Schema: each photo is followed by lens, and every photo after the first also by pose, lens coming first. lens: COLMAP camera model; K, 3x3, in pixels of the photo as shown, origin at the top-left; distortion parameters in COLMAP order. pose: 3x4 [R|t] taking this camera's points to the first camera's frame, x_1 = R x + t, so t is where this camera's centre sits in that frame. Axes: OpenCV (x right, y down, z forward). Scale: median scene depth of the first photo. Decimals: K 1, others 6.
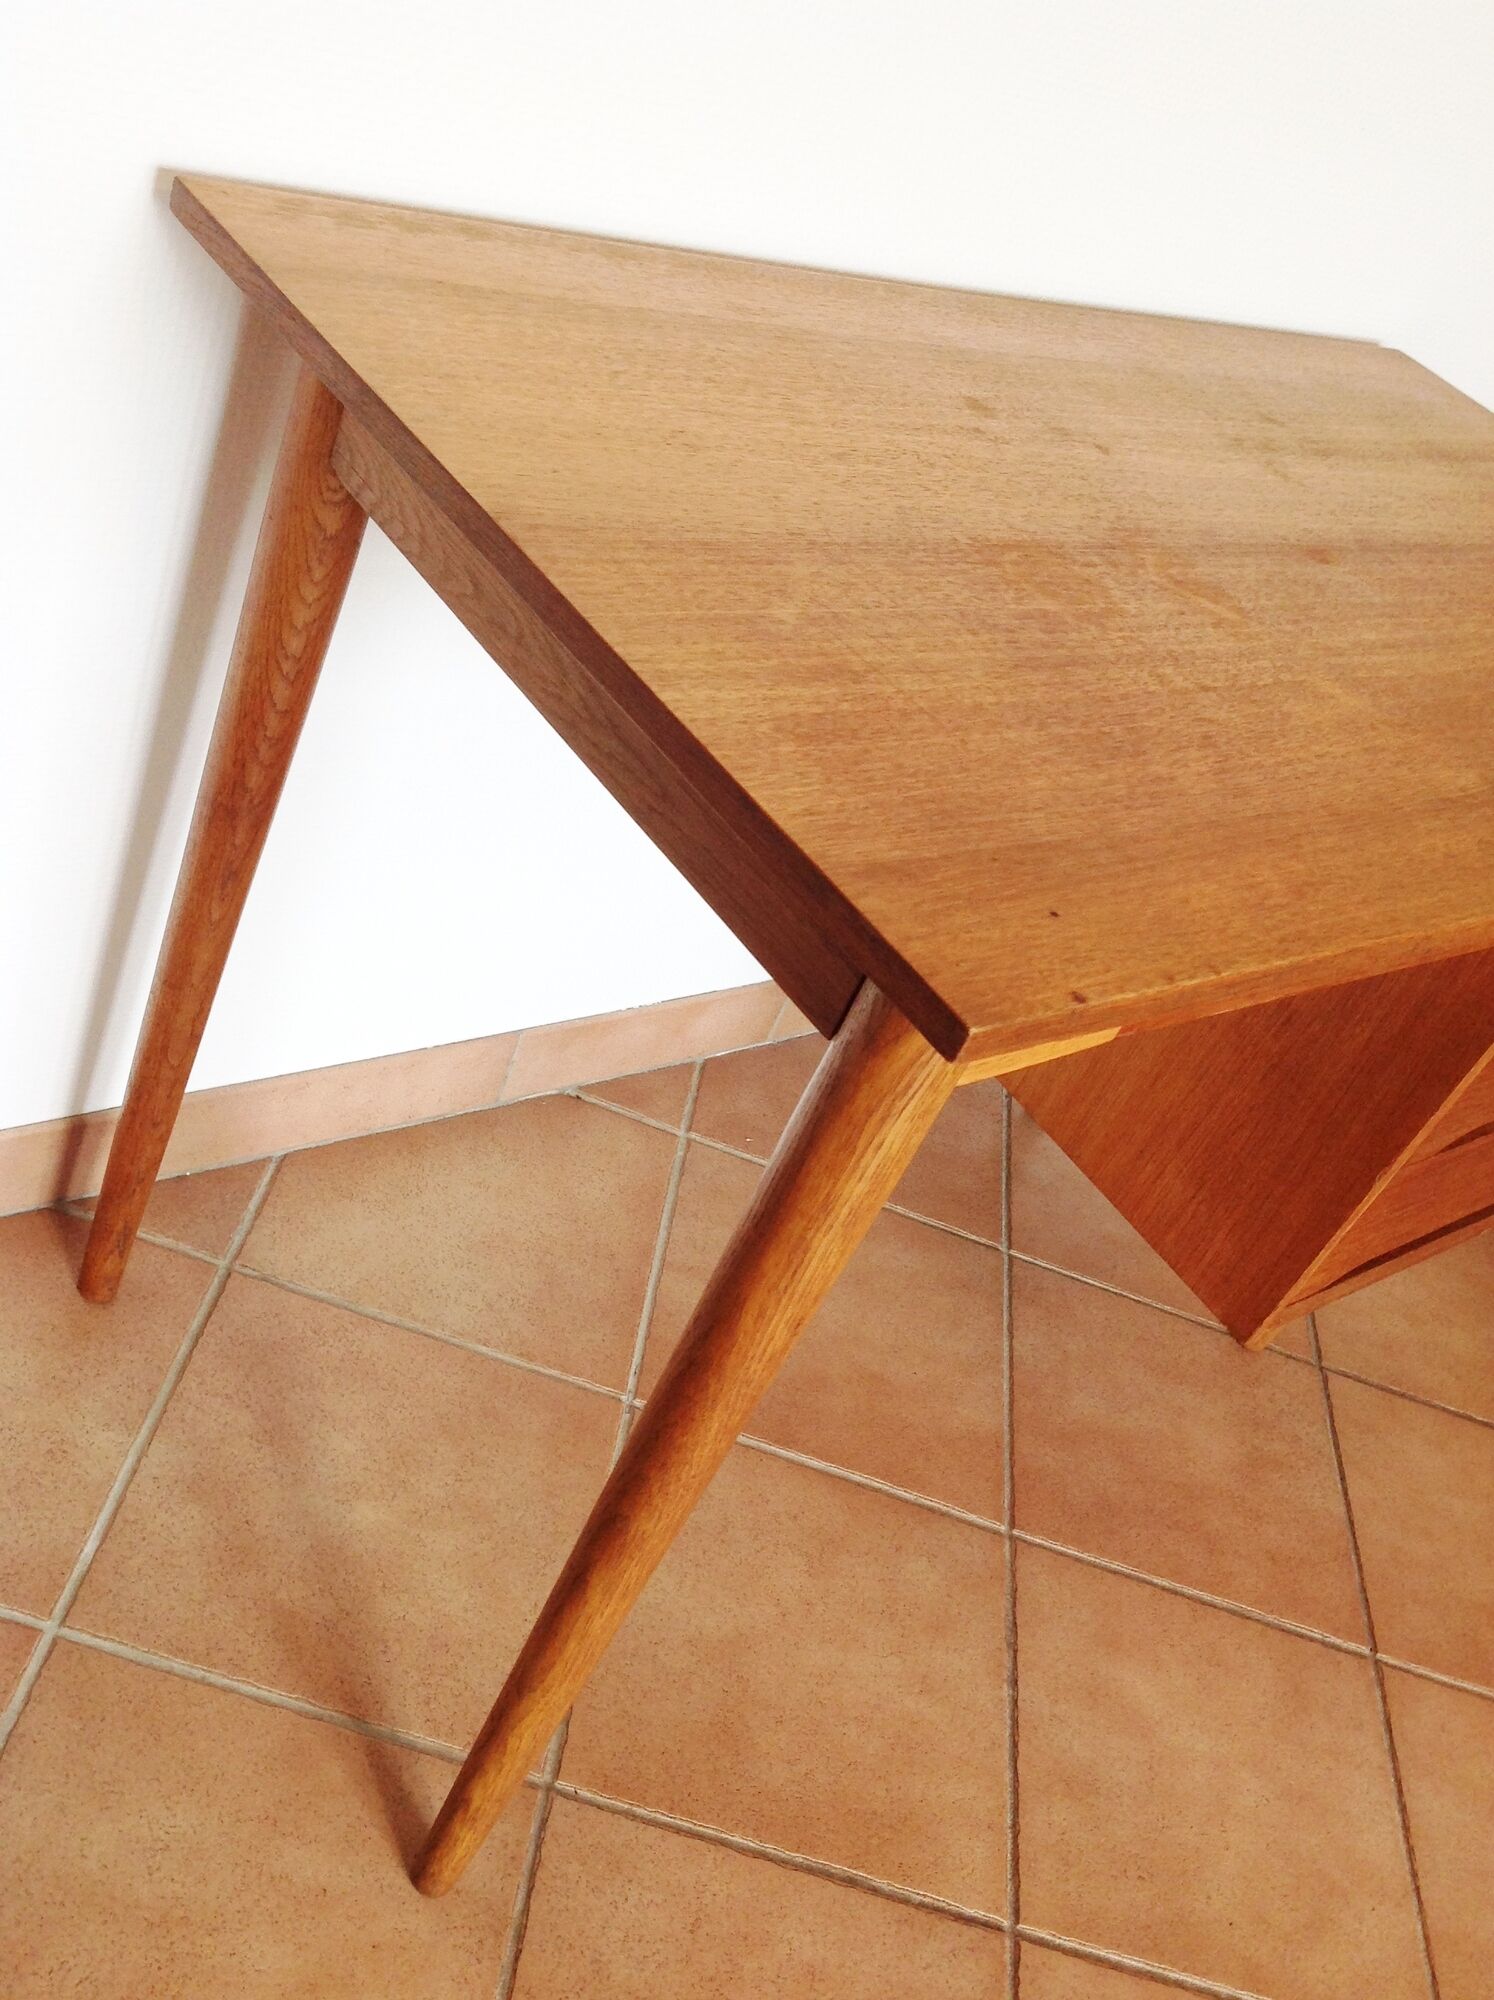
lens RADIAL K [[1870.7, 0, 742.7], [0, 1870.7, 1004.7], [0, 0, 1]] dist [0.178862, -0.490402]
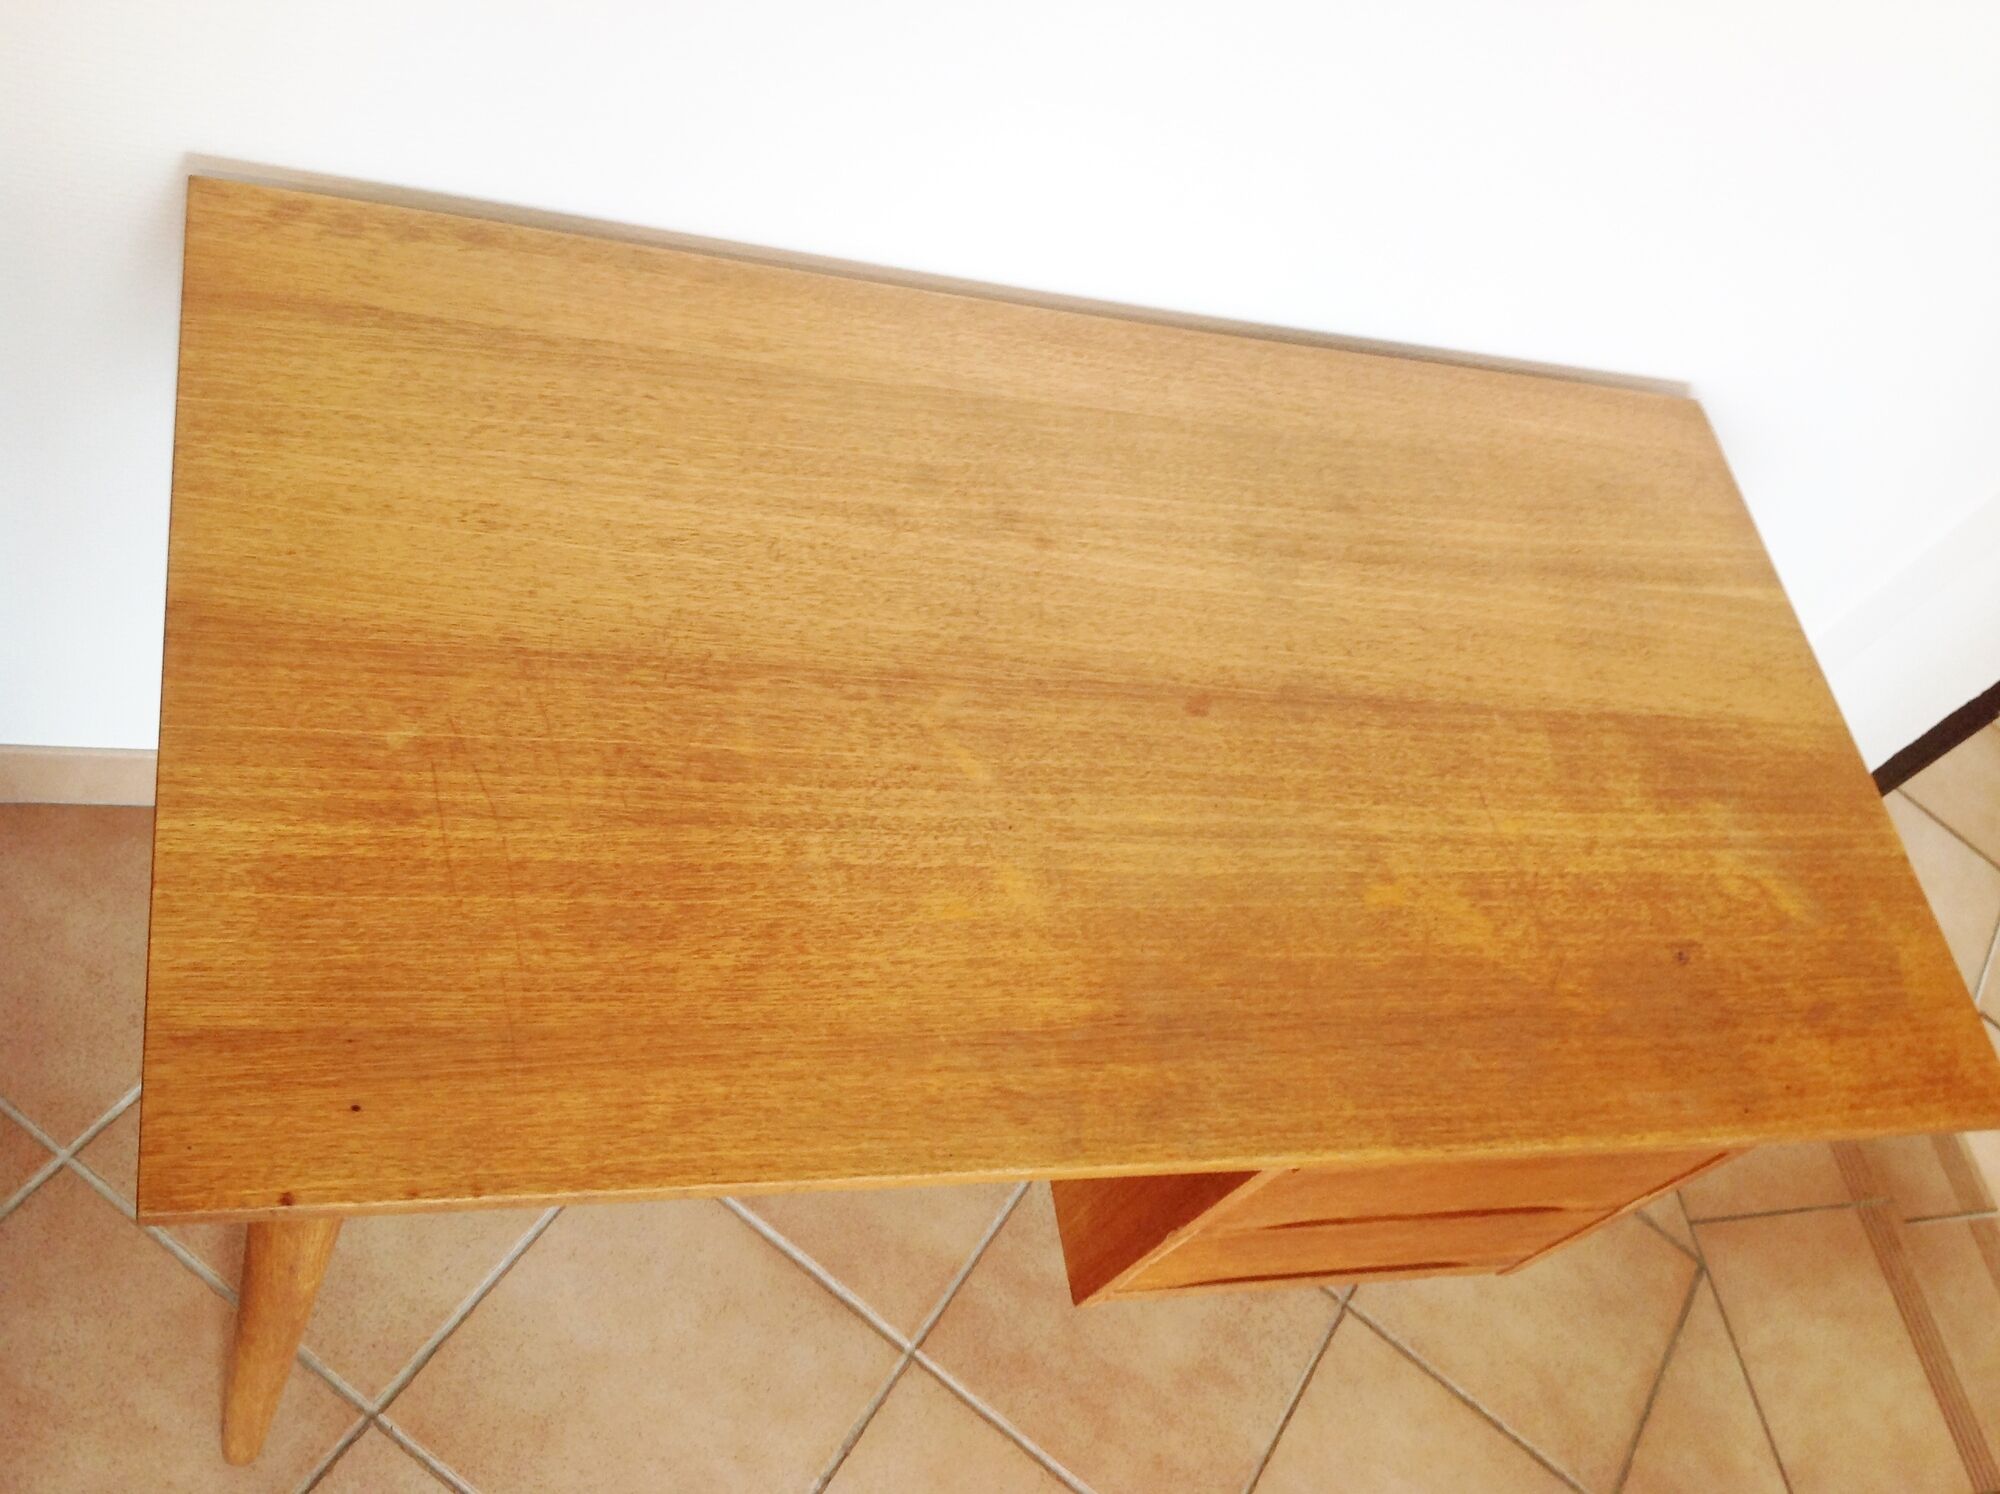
lens RADIAL K [[1854.8, 0, 995.0], [0, 1854.8, 769.7], [0, 0, 1]] dist [0.134143, -0.306247]
pose [[0.907676, 0.330415, -0.258749, 0.446378], [-0.284903, 0.937846, 0.198180, -0.349181], [0.308149, -0.106165, 0.945396, -0.002357]]
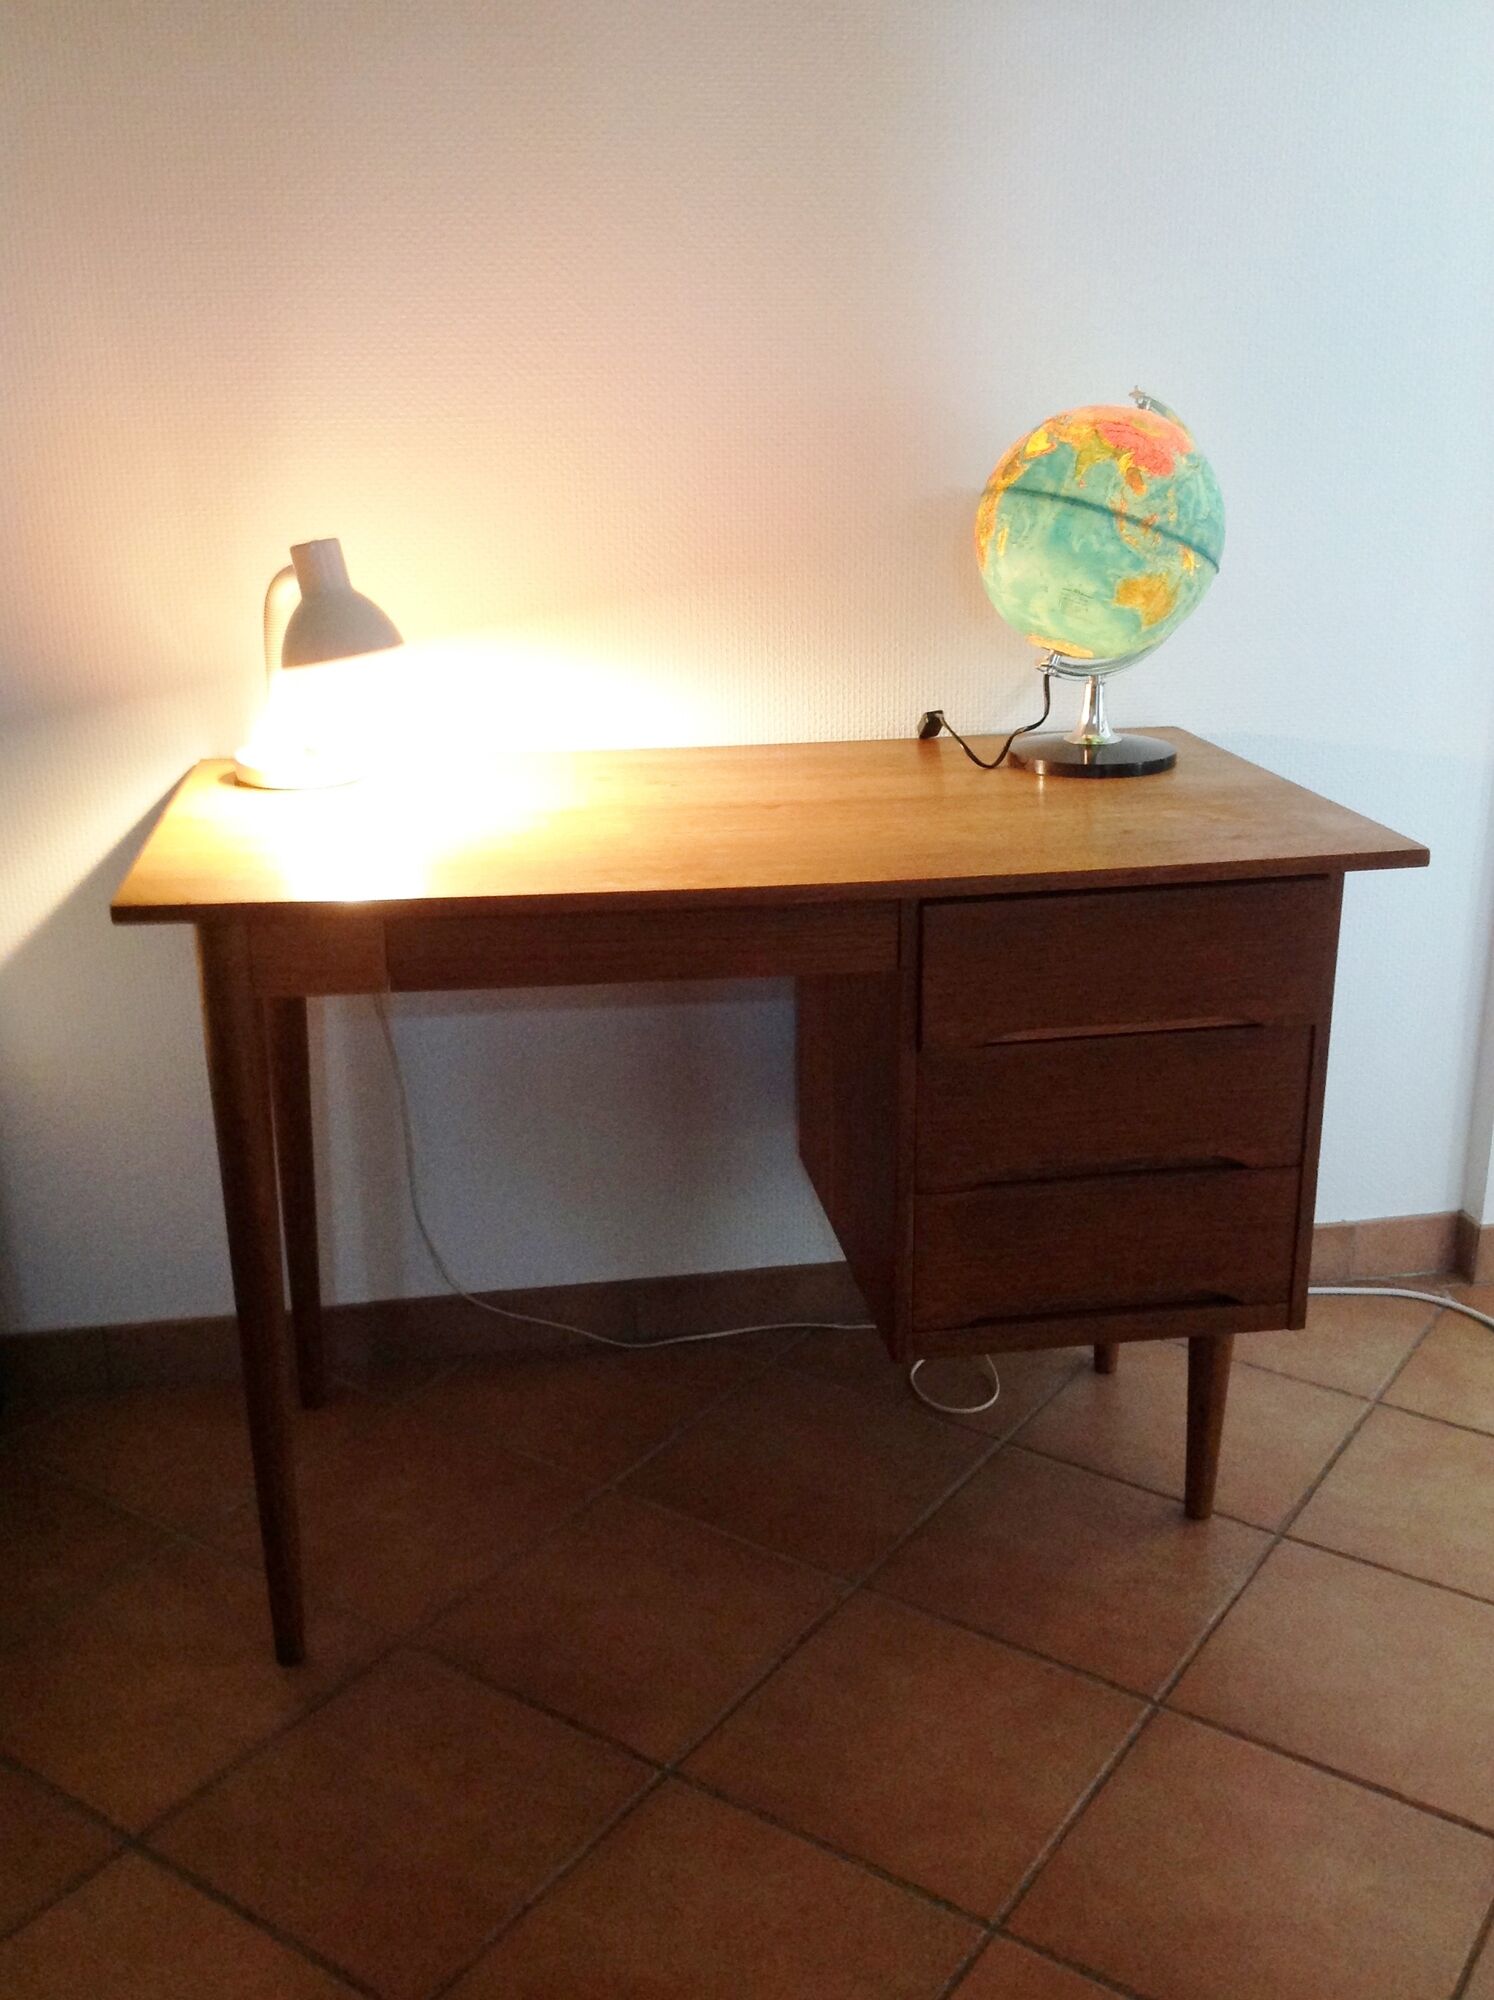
lens RADIAL K [[1898.9, 0, 738.9], [0, 1898.9, 1000.3], [0, 0, 1]] dist [0.122579, -0.281896]
pose [[0.821348, -0.203347, -0.532952, 1.057596], [-0.042278, 0.910032, -0.412376, 0.565886], [0.568859, 0.361236, 0.738856, -0.172400]]
